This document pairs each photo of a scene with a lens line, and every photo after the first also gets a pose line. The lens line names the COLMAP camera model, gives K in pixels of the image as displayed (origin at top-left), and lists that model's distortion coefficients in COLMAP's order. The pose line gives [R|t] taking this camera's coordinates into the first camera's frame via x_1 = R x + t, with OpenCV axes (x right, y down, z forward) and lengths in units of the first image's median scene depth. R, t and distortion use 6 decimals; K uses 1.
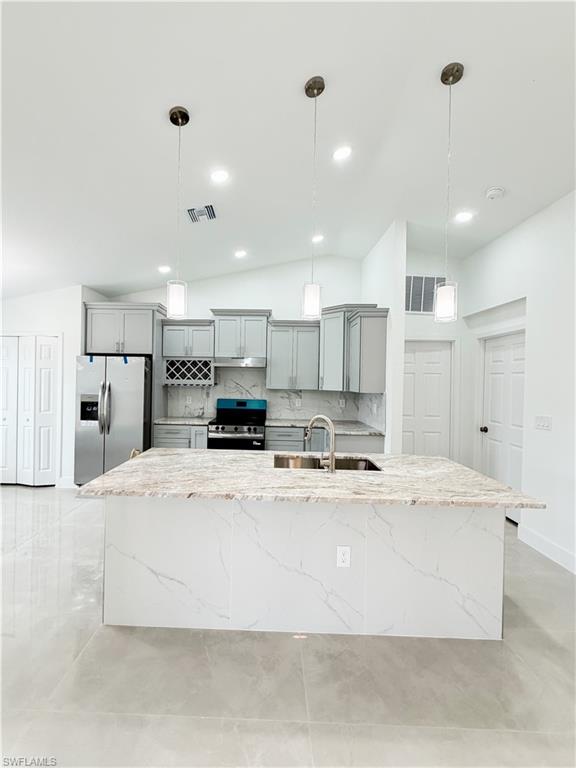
lens RADIAL K [[314.5, 0, 274.2], [0, 314.5, 388.1], [0, 0, 1]] dist [-0.010073, 0.001346]
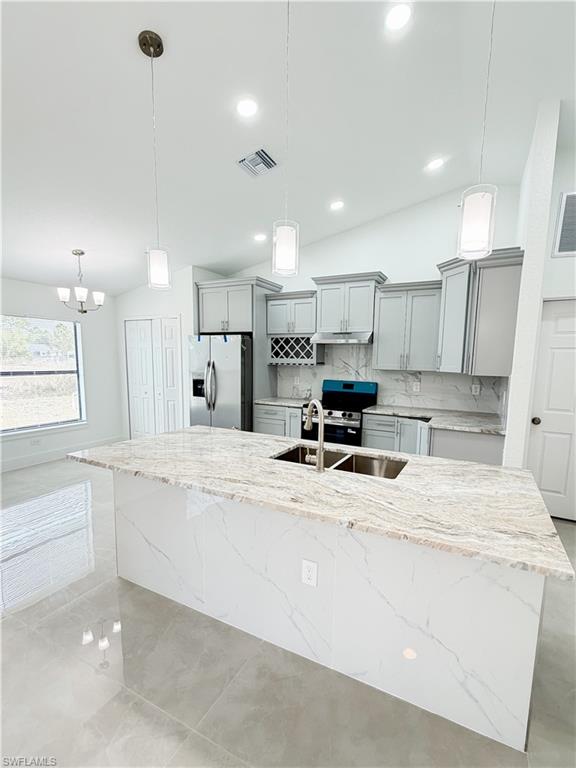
lens RADIAL K [[342.5, 0, 308.0], [0, 342.5, 408.3], [0, 0, 1]] dist [-0.002977, -0.000206]
pose [[0.913739, 0.058210, -0.402109, 0.233426], [-0.012613, 0.993271, 0.115126, 0.003047], [0.406105, -0.100123, 0.908325, 0.096410]]
